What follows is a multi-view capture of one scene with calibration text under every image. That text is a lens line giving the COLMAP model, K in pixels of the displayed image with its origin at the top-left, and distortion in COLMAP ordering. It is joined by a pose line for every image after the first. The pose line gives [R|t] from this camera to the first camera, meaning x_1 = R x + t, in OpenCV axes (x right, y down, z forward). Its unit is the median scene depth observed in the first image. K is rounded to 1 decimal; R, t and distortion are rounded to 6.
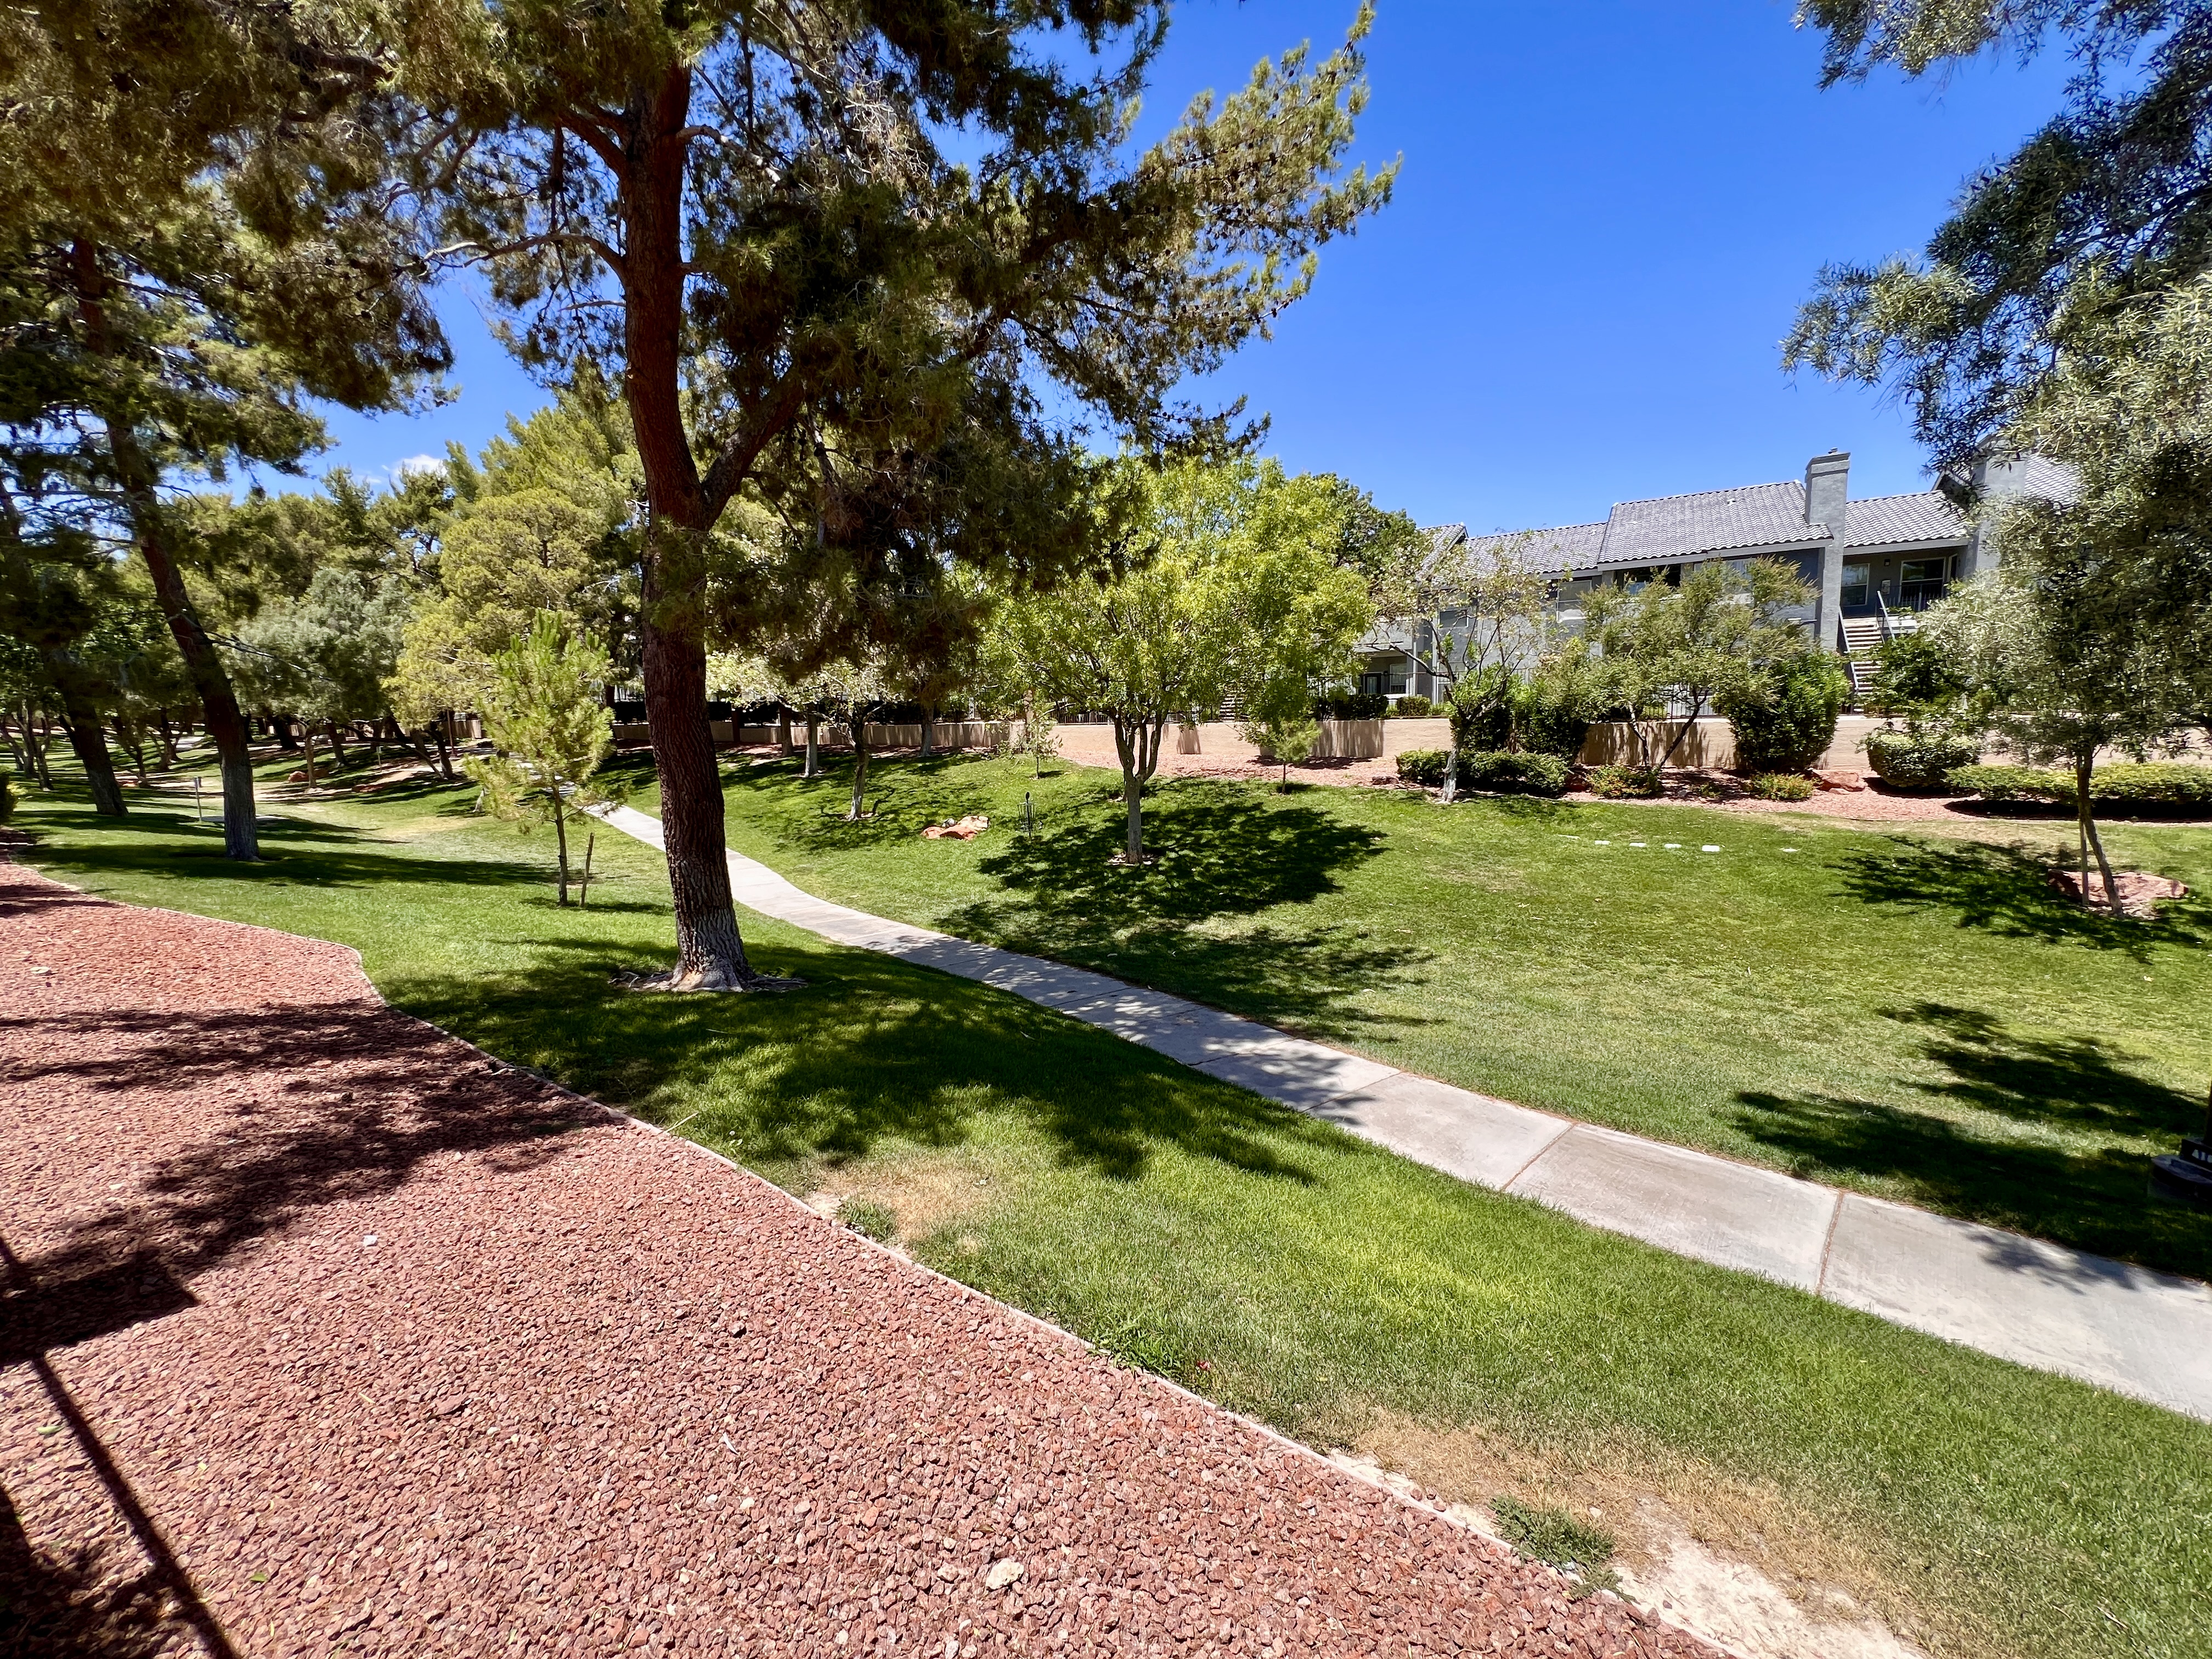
lens RADIAL K [[894.4, 0, 1106.0], [0, 894.4, 829.5], [0, 0, 1]] dist [-0.002471, 0.000163]
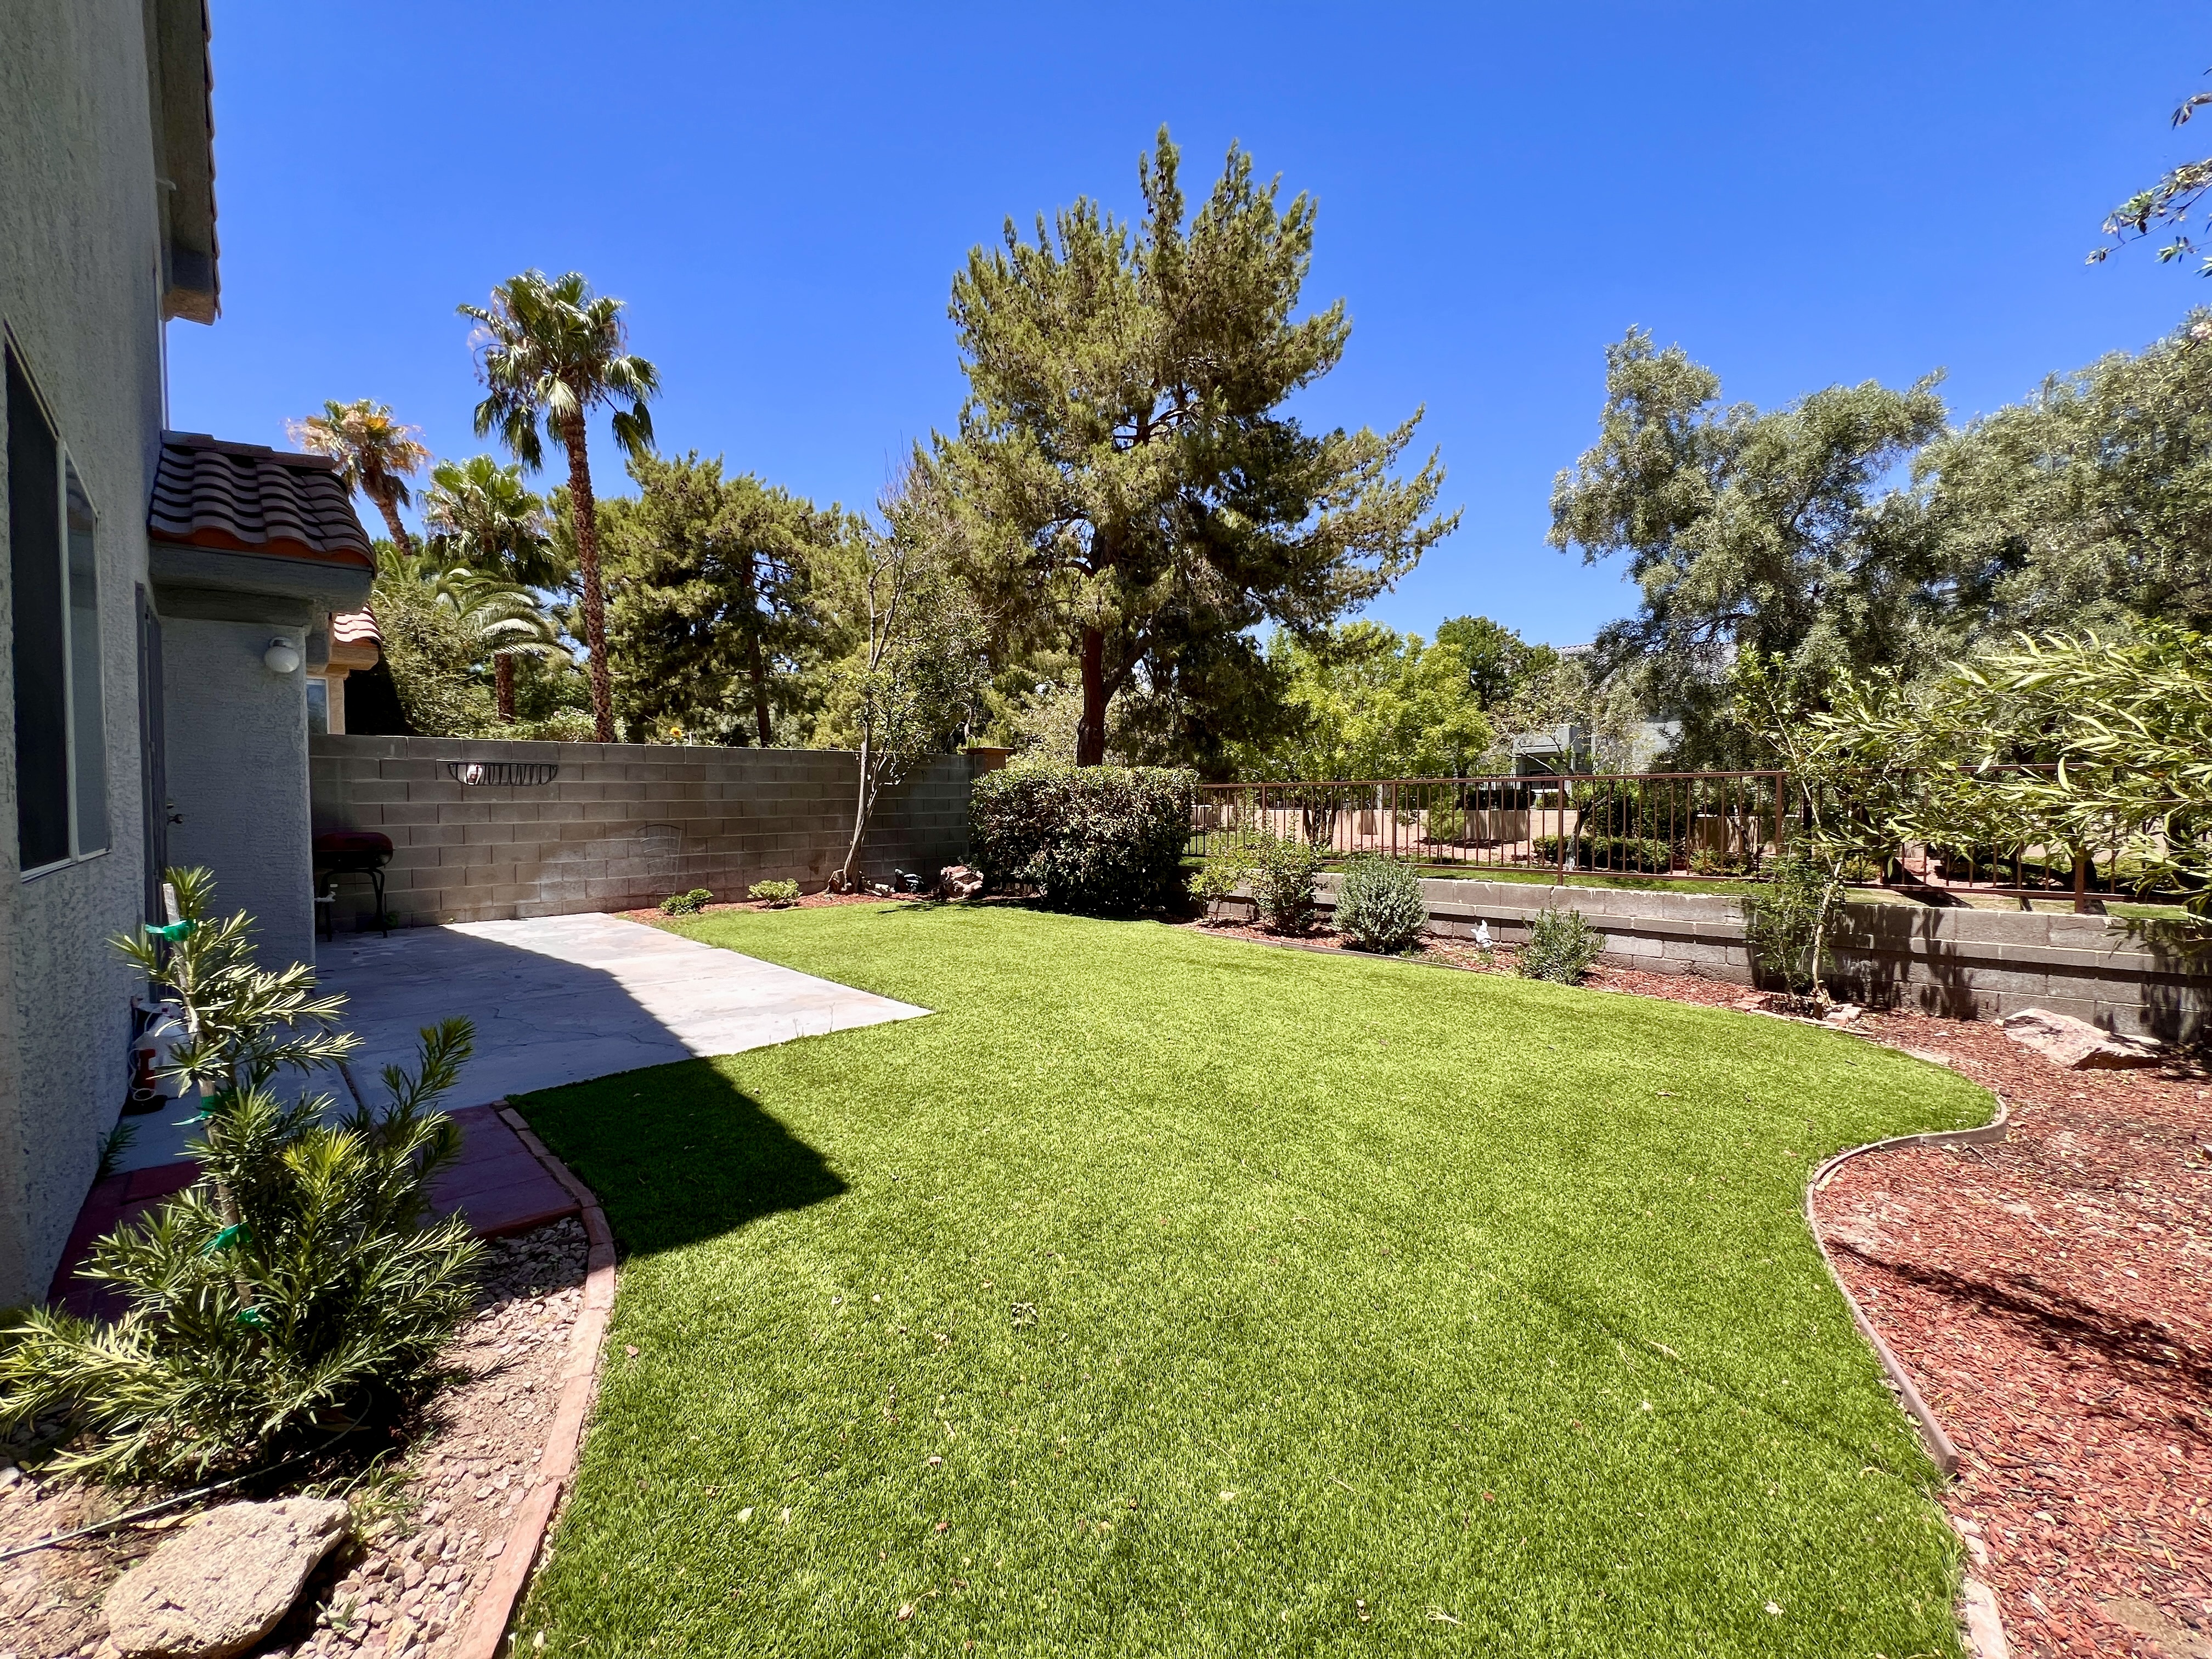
lens RADIAL K [[884.5, 0, 1101.2], [0, 884.5, 819.4], [0, 0, 1]] dist [-0.001797, 0.004149]
pose [[0.974773, 0.020623, -0.222246, 0.009990], [-0.043774, 0.994049, -0.099750, 0.050083], [0.218866, 0.106962, 0.969875, -0.413363]]
